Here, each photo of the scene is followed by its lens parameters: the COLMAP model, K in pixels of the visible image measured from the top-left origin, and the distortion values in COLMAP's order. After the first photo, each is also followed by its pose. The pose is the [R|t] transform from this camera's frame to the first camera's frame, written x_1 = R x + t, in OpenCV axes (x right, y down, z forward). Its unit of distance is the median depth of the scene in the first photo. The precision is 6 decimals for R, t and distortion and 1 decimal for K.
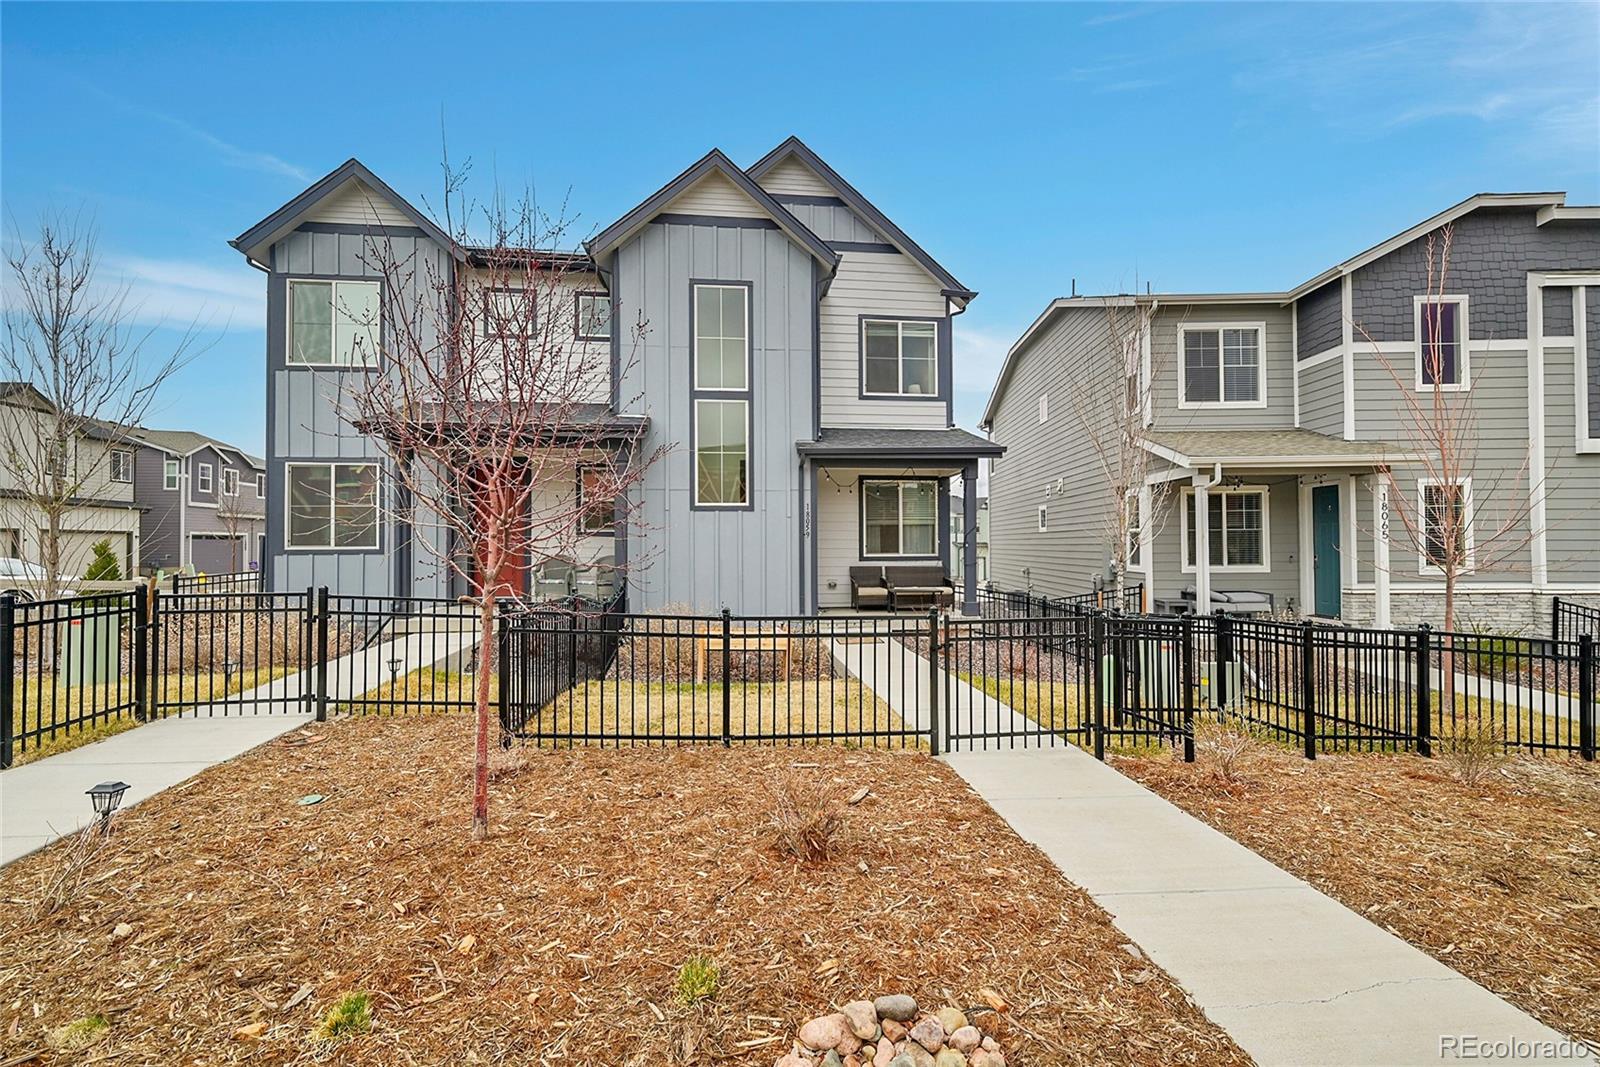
lens RADIAL K [[690.0, 0, 810.3], [0, 690.0, 535.5], [0, 0, 1]] dist [-0.002473, 0.000304]
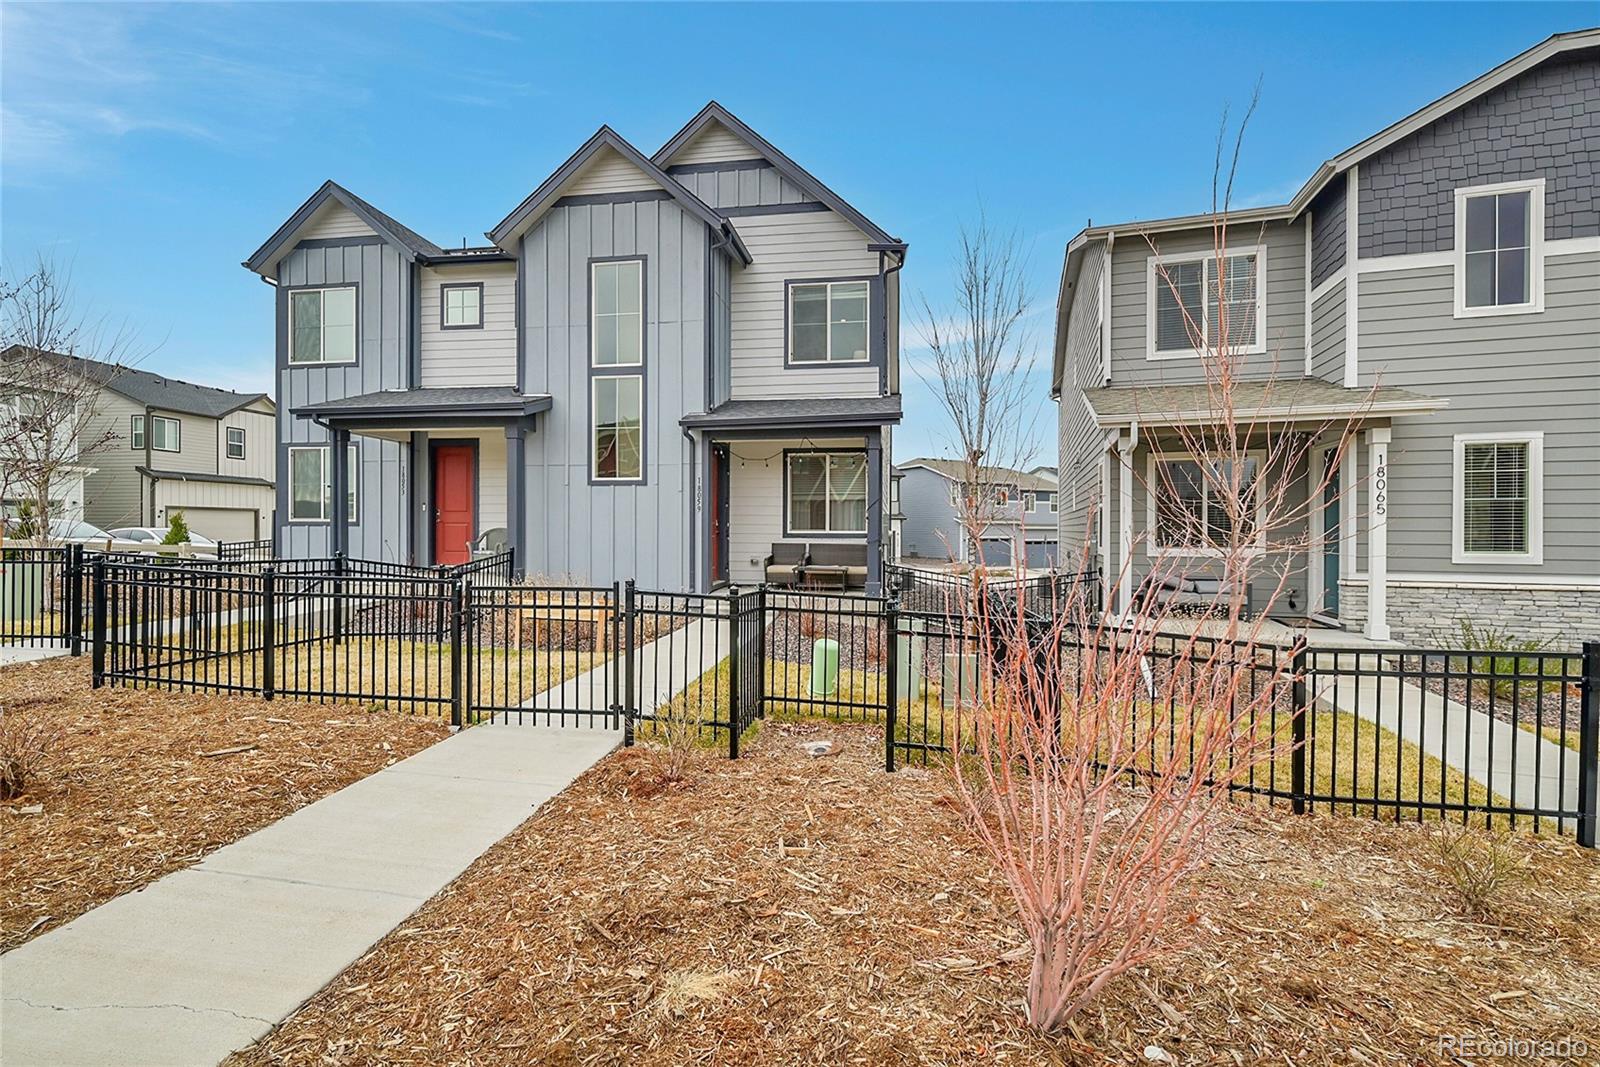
lens RADIAL K [[689.6, 0, 800.0], [0, 689.6, 533.5], [0, 0, 1]] dist [-0.001360, 0.000184]
pose [[0.964884, 0.010093, -0.262484, 0.392229], [-0.004791, 0.999772, 0.020832, 0.012387], [0.262634, -0.018843, 0.964711, 0.088567]]
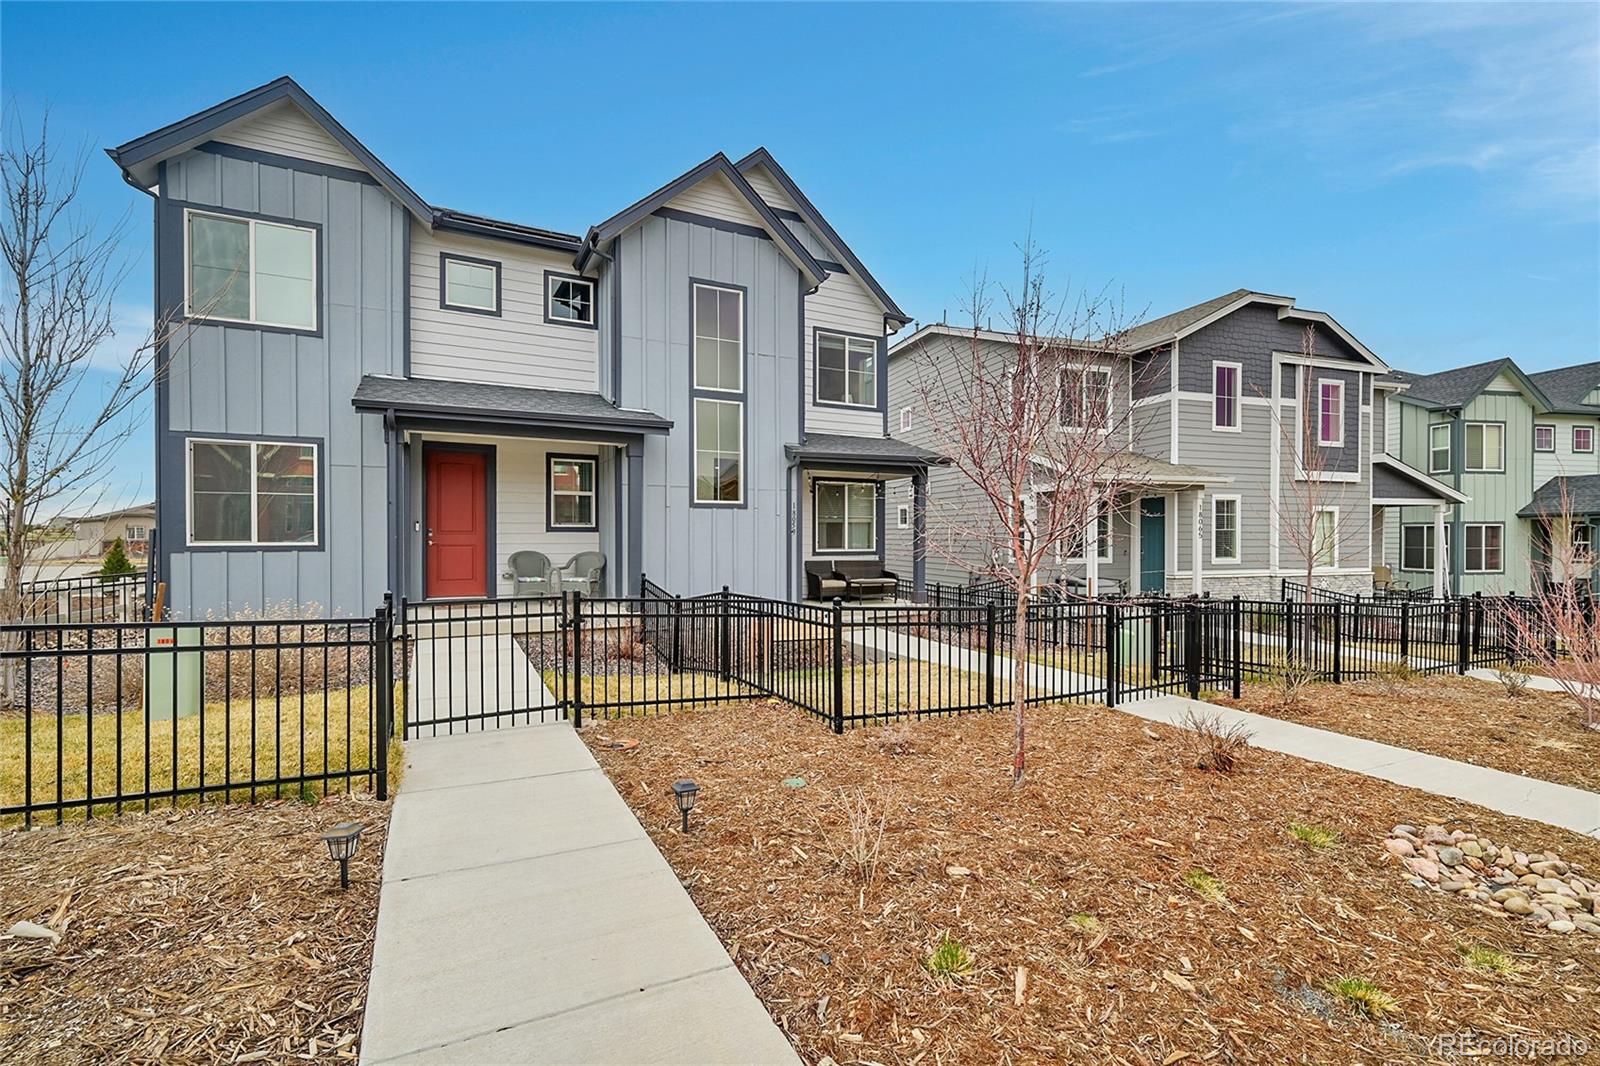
lens RADIAL K [[692.1, 0, 801.7], [0, 692.1, 541.2], [0, 0, 1]] dist [-0.001351, -0.000001]
pose [[0.937688, 0.002414, 0.347469, -0.364258], [-0.009836, 0.999760, 0.019597, -0.008005], [-0.347338, -0.021793, 0.937487, -0.011372]]
